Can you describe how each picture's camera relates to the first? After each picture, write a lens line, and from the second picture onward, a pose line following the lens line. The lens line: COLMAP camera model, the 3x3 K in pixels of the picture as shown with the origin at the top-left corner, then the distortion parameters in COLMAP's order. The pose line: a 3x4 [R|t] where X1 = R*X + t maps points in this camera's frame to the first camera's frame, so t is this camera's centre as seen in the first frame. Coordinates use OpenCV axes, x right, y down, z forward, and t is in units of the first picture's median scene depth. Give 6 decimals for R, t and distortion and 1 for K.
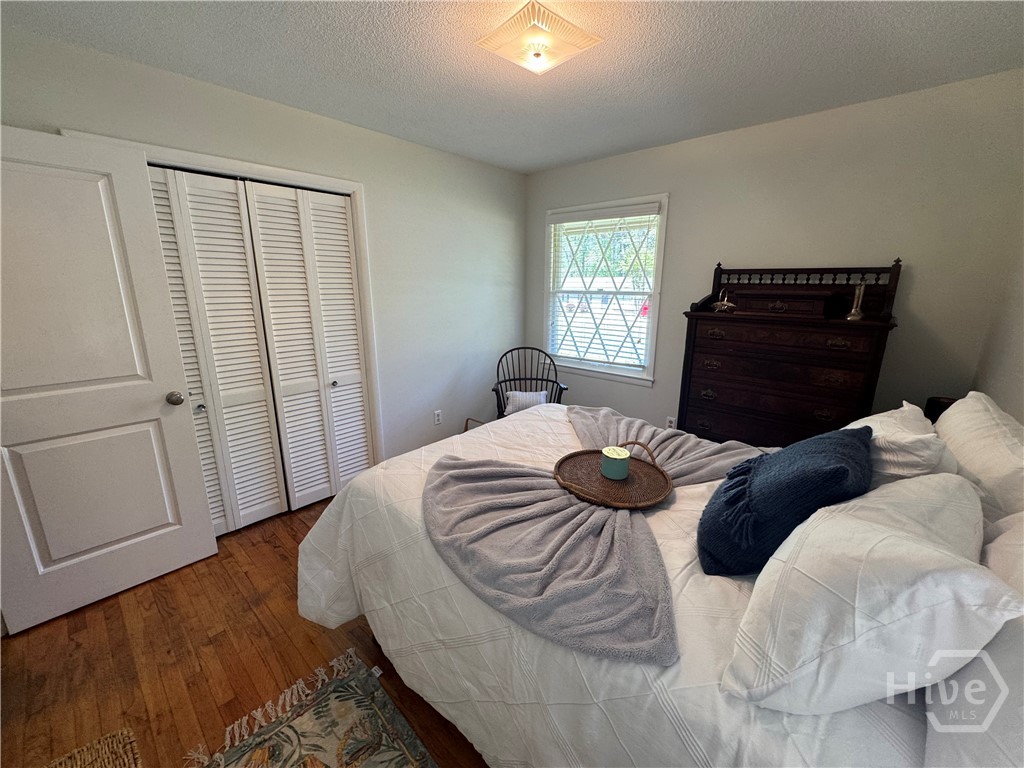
lens RADIAL K [[408.5, 0, 505.5], [0, 408.5, 381.9], [0, 0, 1]] dist [-0.002646, 0.000232]
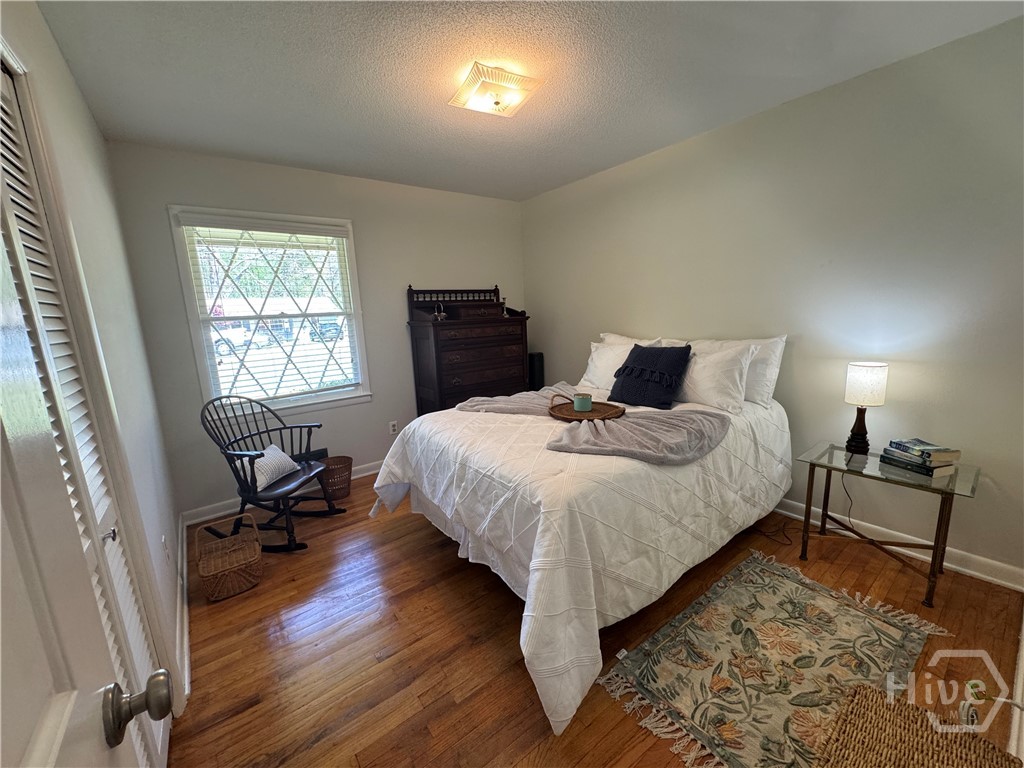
lens RADIAL K [[408.5, 0, 504.1], [0, 408.5, 386.0], [0, 0, 1]] dist [-0.002646, 0.000232]
pose [[0.166798, -0.196956, 0.966119, -0.793472], [0.273371, 0.950670, 0.146609, -0.108777], [-0.947336, 0.239655, 0.212412, 0.581249]]
